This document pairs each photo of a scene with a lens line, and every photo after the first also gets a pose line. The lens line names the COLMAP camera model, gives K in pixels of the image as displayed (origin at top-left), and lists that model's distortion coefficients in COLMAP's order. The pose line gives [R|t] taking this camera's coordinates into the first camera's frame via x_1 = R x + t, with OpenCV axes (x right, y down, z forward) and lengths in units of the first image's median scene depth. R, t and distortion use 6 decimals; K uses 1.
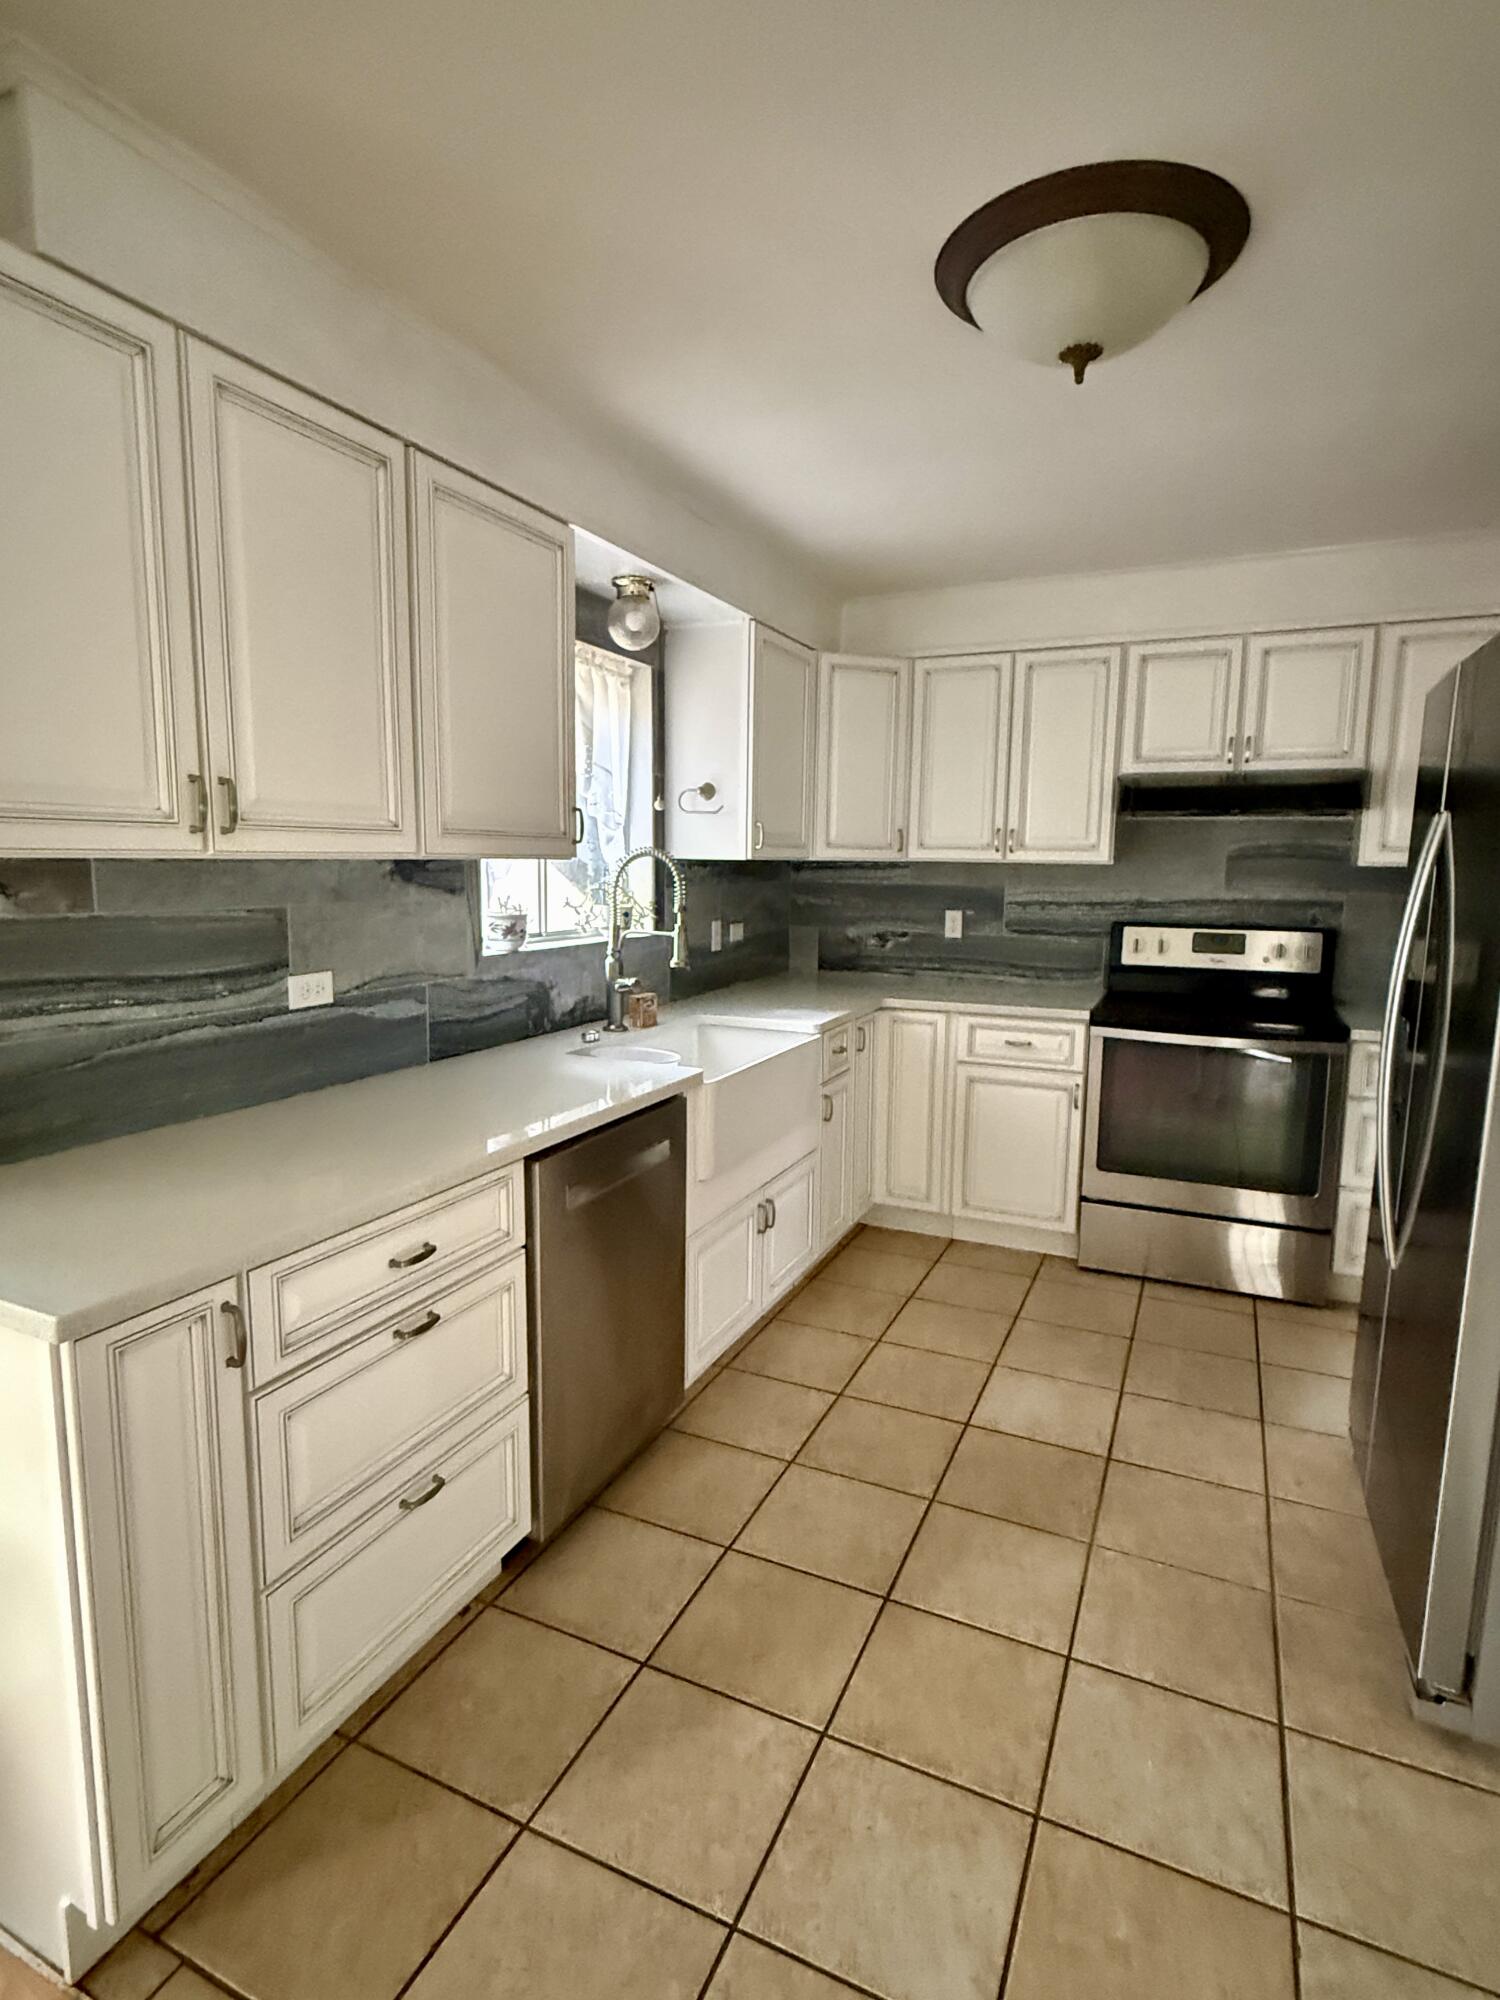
lens RADIAL K [[1021.9, 0, 748.9], [0, 1021.9, 997.1], [0, 0, 1]] dist [-0.003194, 0.001671]
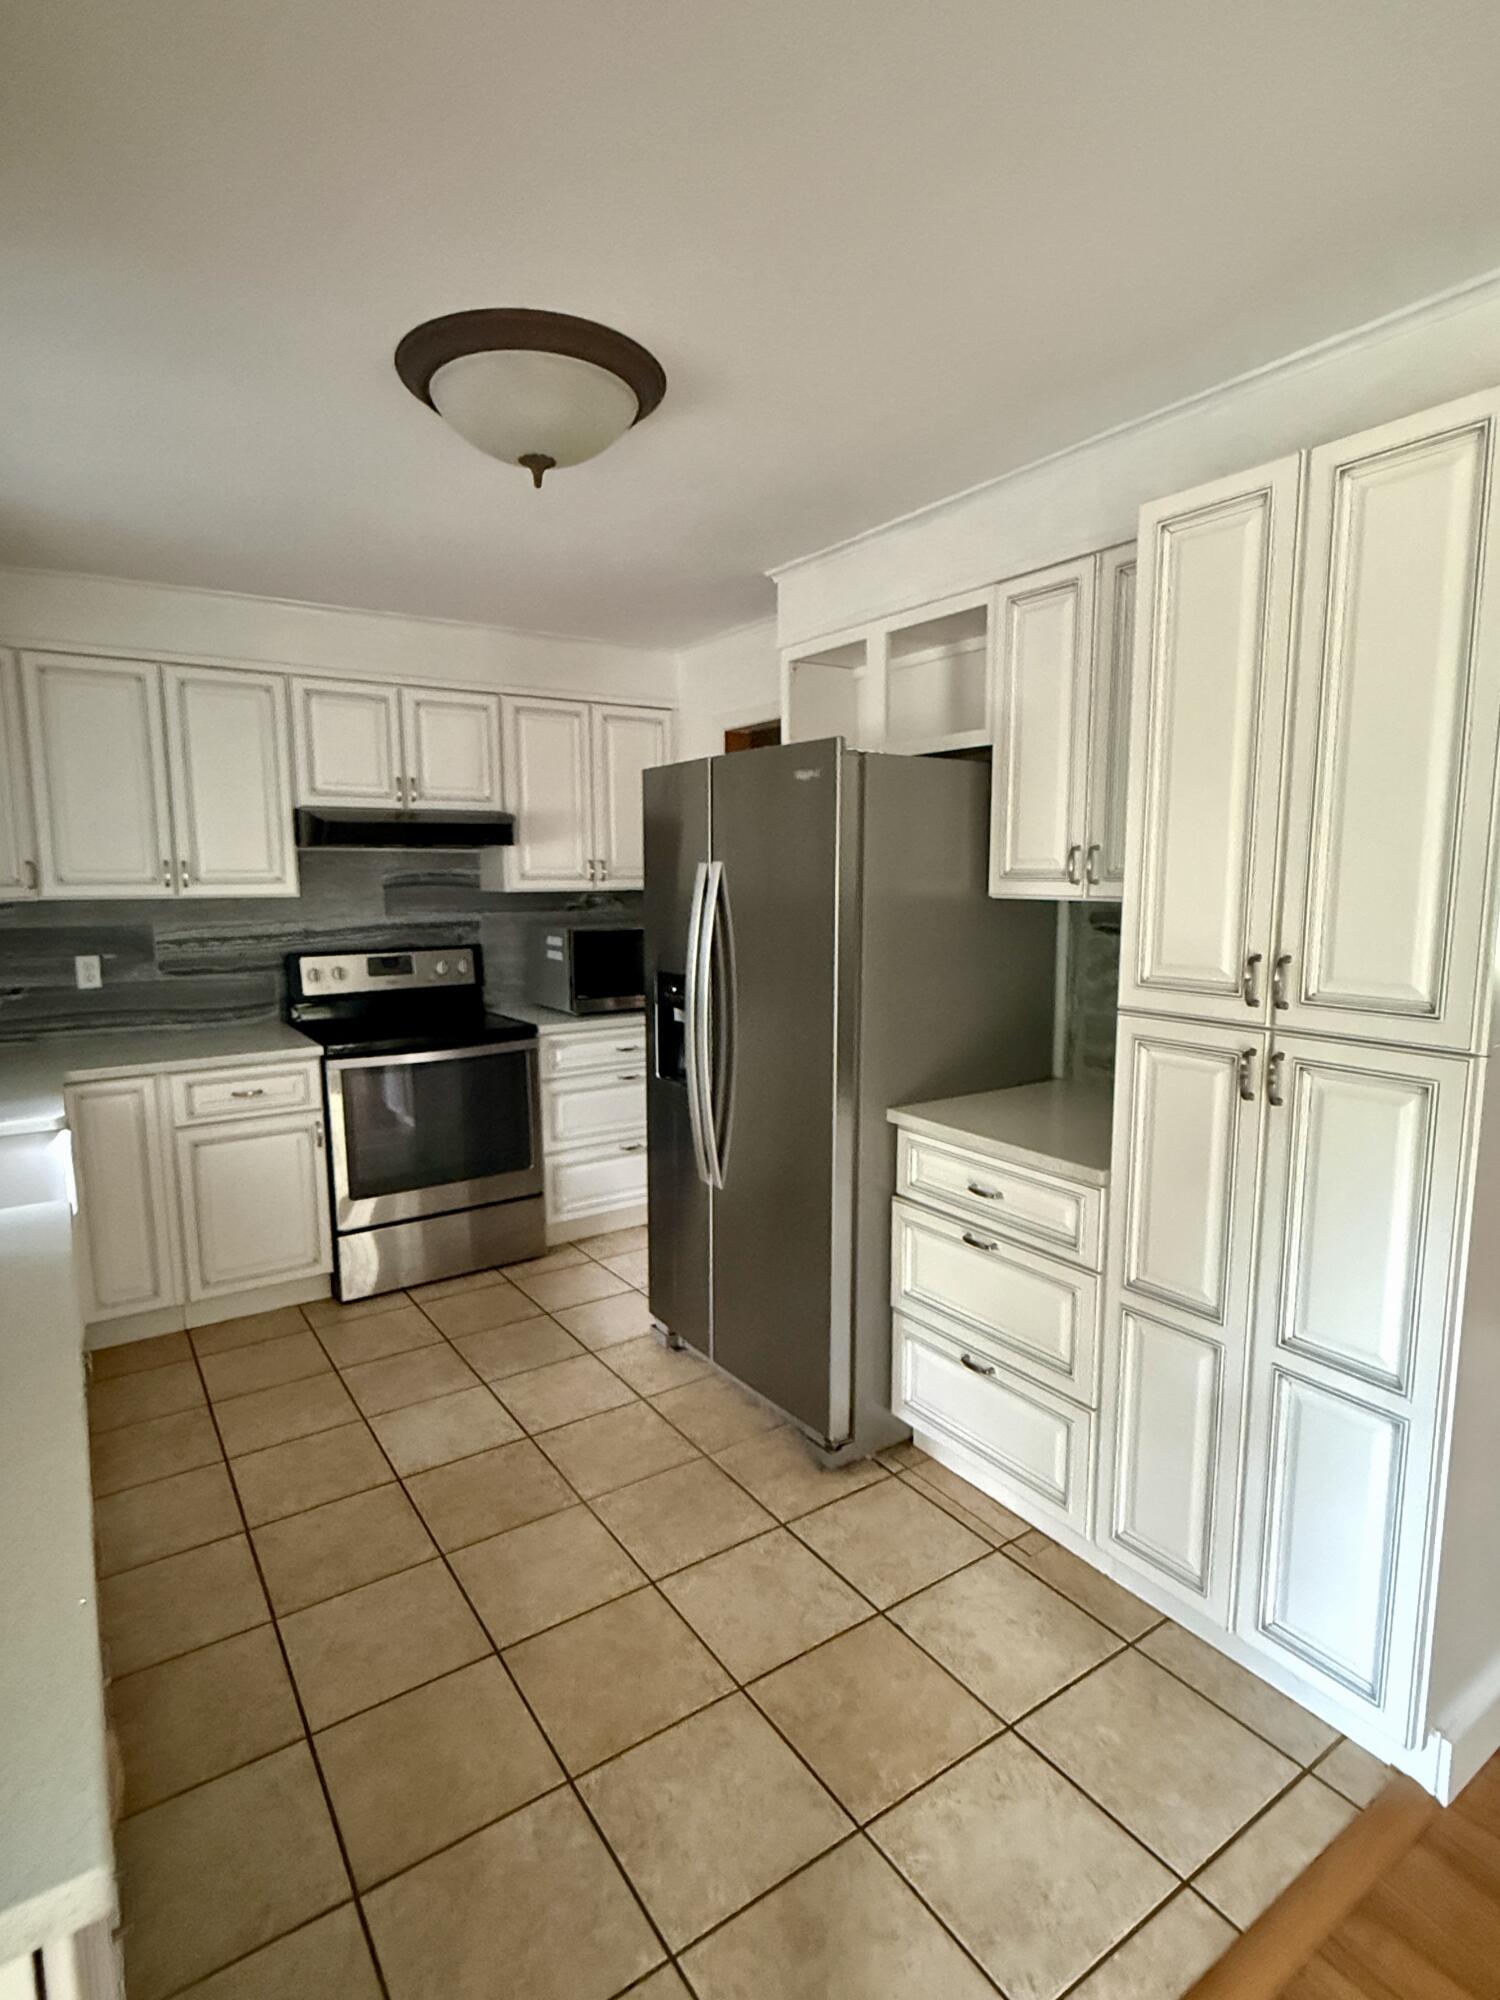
lens RADIAL K [[1021.9, 0, 748.1], [0, 1021.9, 1004.2], [0, 0, 1]] dist [-0.003194, 0.001671]
pose [[0.515720, -0.124625, 0.847644, -0.278726], [0.125574, 0.989675, 0.069106, -0.041688], [-0.847504, 0.070802, 0.526045, 0.121644]]
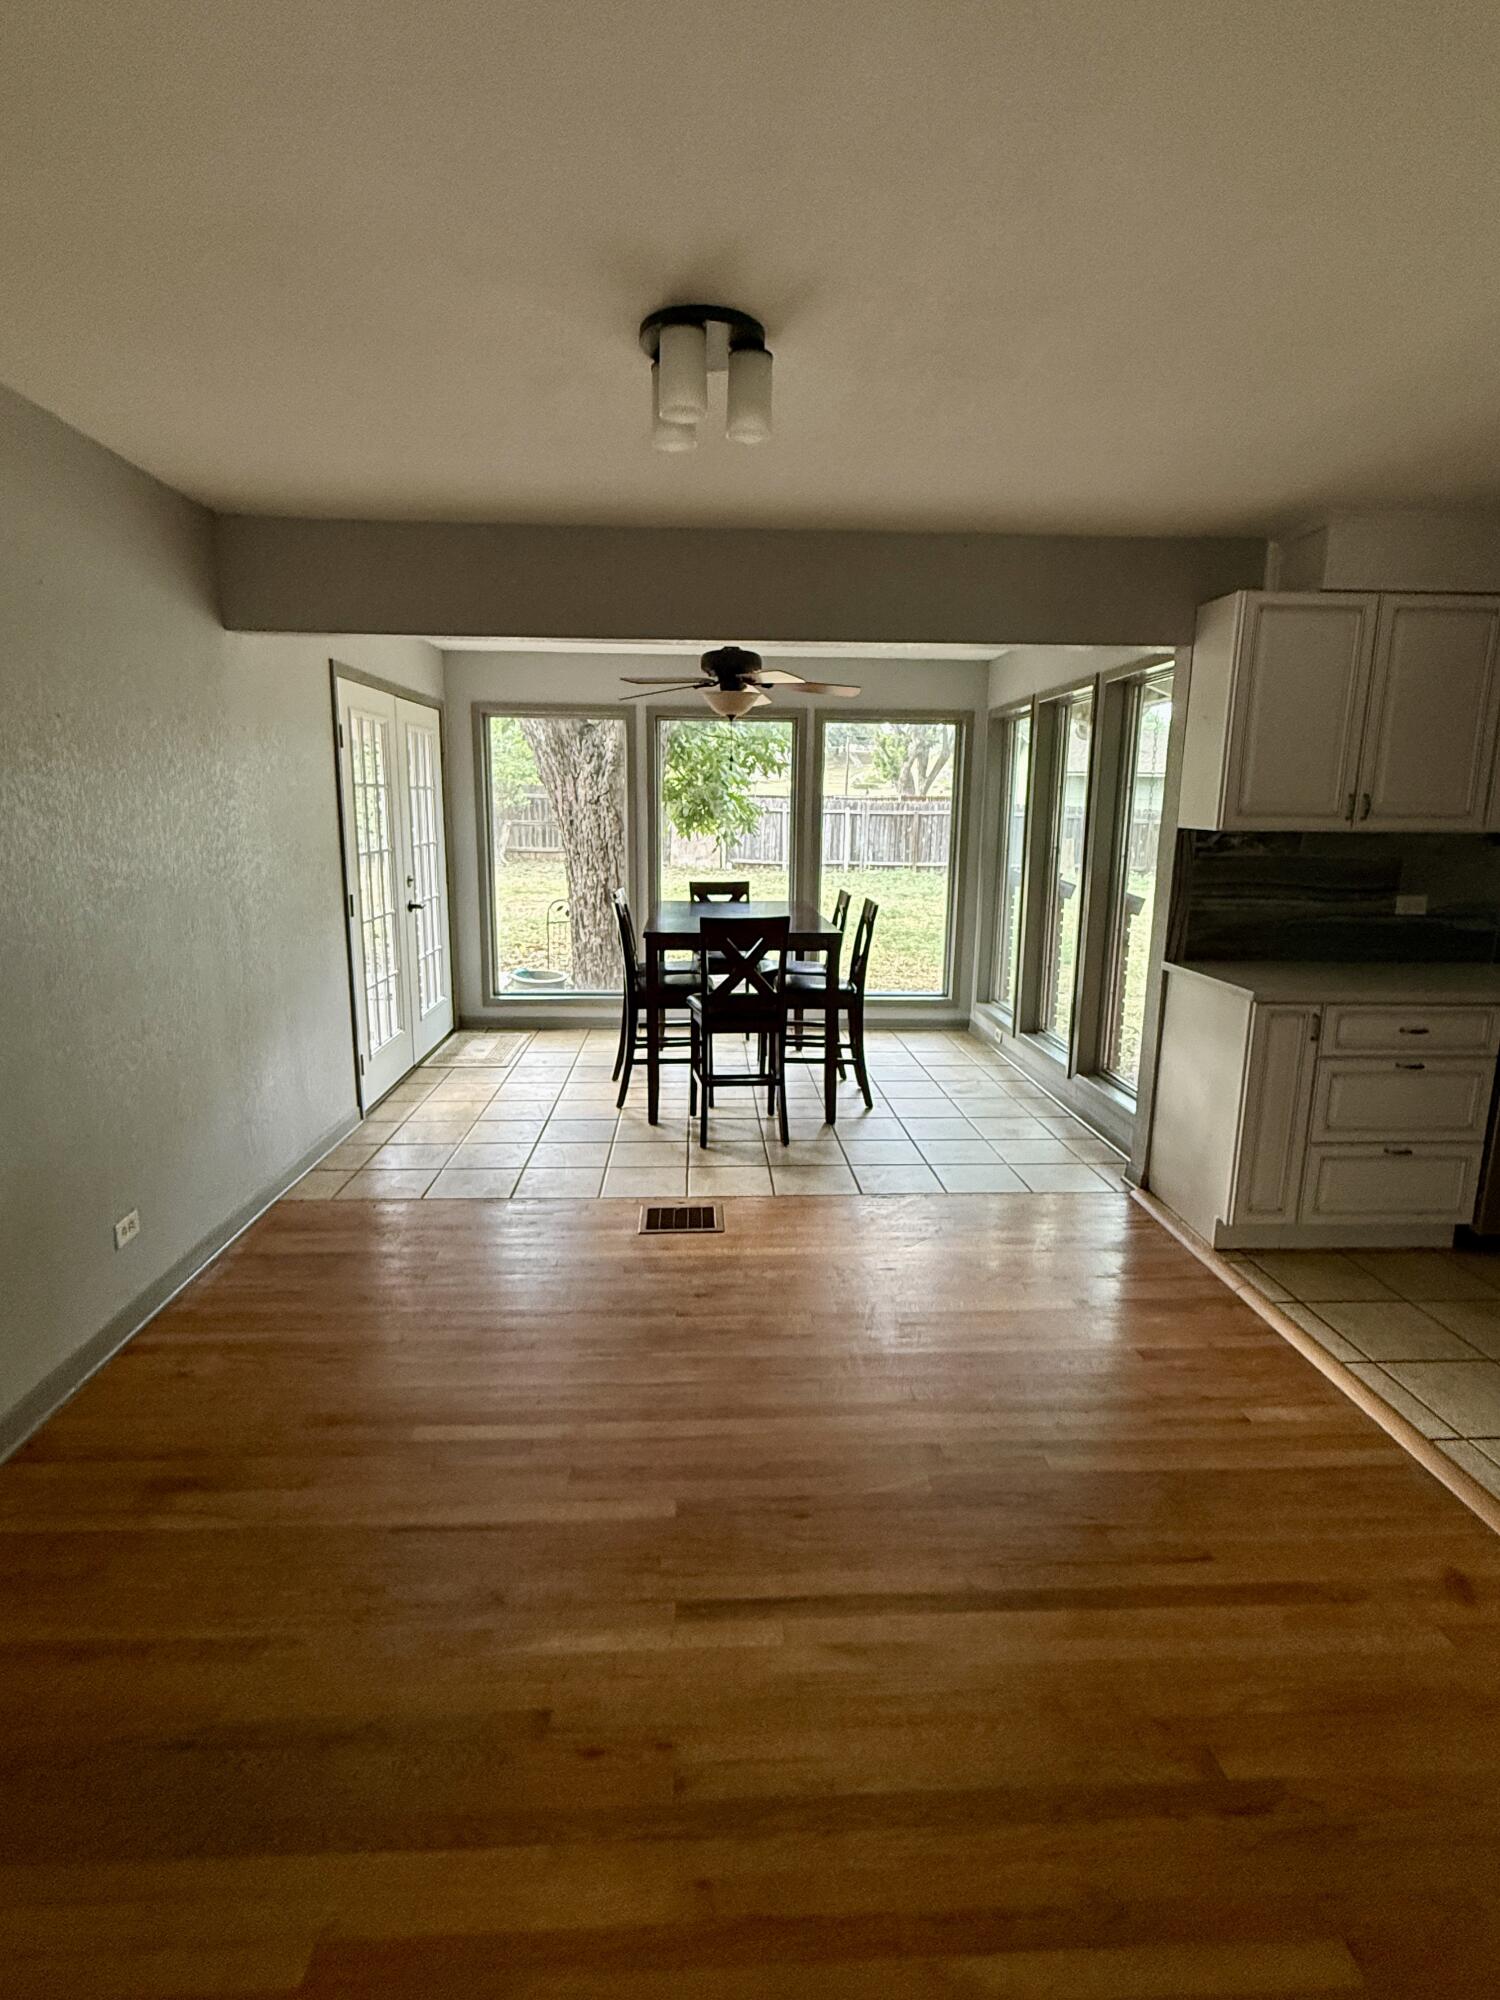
lens RADIAL K [[1021.9, 0, 751.6], [0, 1021.9, 1003.3], [0, 0, 1]] dist [-0.003194, 0.001671]
pose [[0.461741, 0.162968, -0.871915, 0.414345], [-0.123094, 0.985239, 0.118962, 0.061206], [0.878432, 0.052398, 0.474986, -0.563652]]
